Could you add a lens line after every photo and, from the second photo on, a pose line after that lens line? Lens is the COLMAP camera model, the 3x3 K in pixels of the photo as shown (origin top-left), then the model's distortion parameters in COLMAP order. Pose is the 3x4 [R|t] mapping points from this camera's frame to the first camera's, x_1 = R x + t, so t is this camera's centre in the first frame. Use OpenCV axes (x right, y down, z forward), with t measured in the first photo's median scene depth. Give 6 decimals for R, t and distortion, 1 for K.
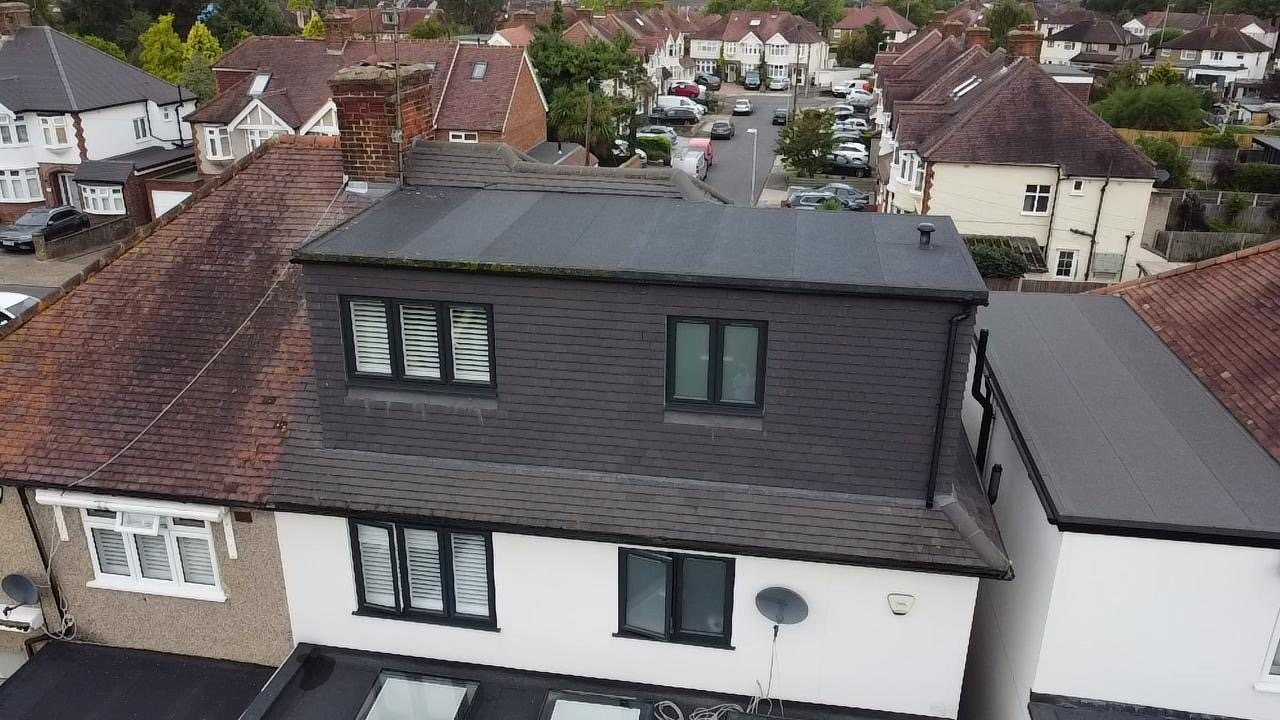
lens RADIAL K [[968.3, 0, 640.0], [0, 968.3, 360.0], [0, 0, 1]] dist [0.002019, -0.003294]
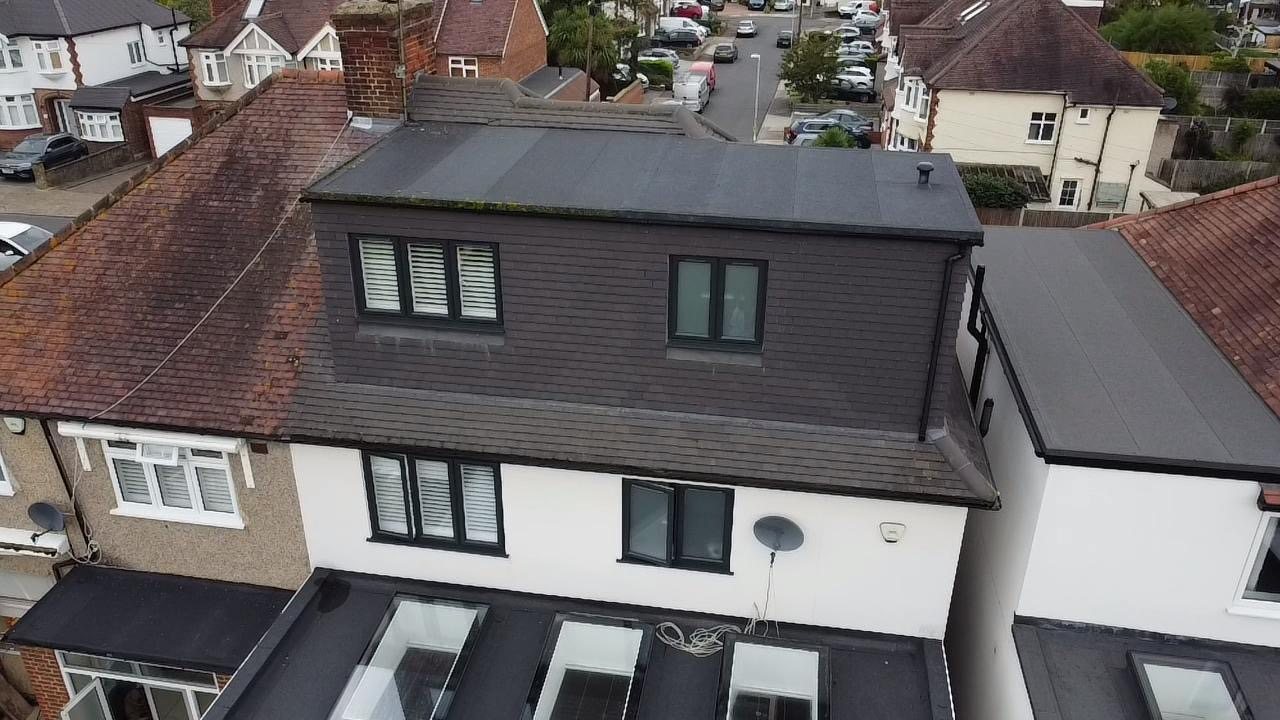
lens RADIAL K [[968.3, 0, 640.0], [0, 968.3, 360.0], [0, 0, 1]] dist [0.002019, -0.003294]
pose [[0.999999, 0.000828, -0.001303, -0.001484], [-0.000726, 0.997108, 0.075994, -0.010284], [0.001362, -0.075993, 0.997107, -0.022902]]
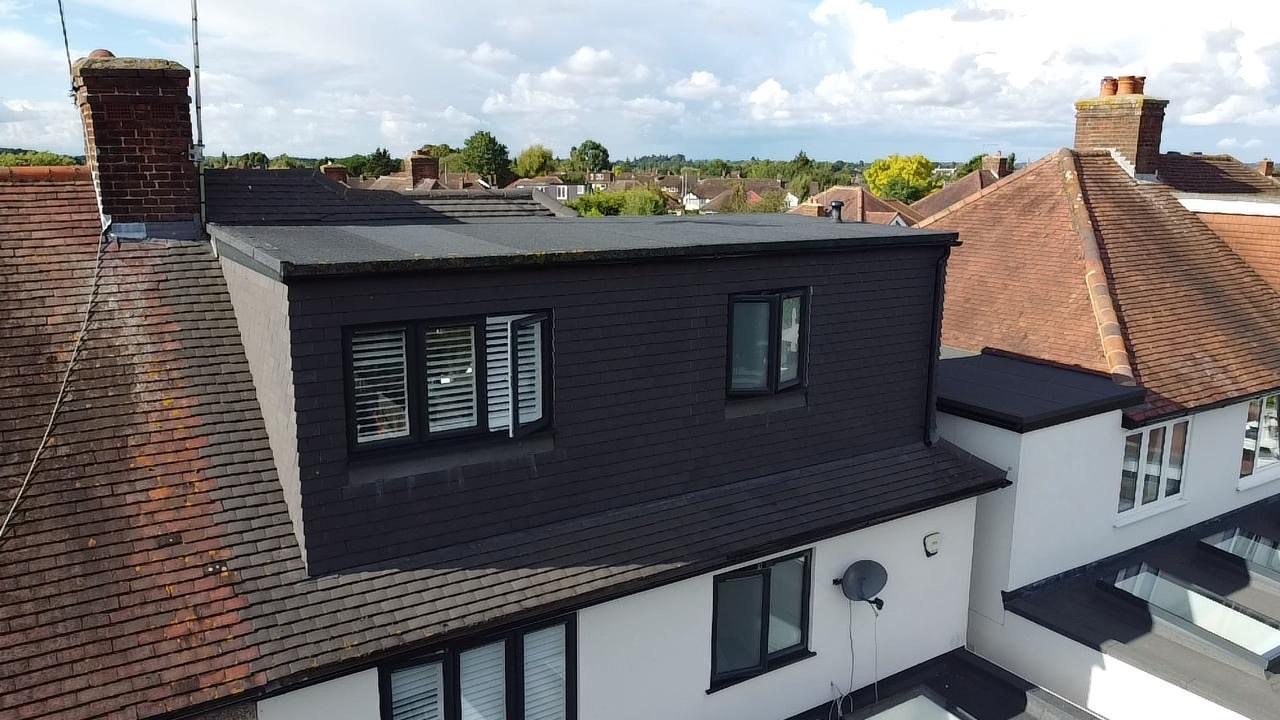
lens RADIAL K [[968.3, 0, 640.0], [0, 968.3, 360.0], [0, 0, 1]] dist [0.002019, -0.003294]
pose [[0.733731, -0.141205, 0.664605, -0.526923], [0.249117, 0.965955, -0.069797, 0.046280], [-0.632123, 0.216777, 0.743928, 0.318671]]
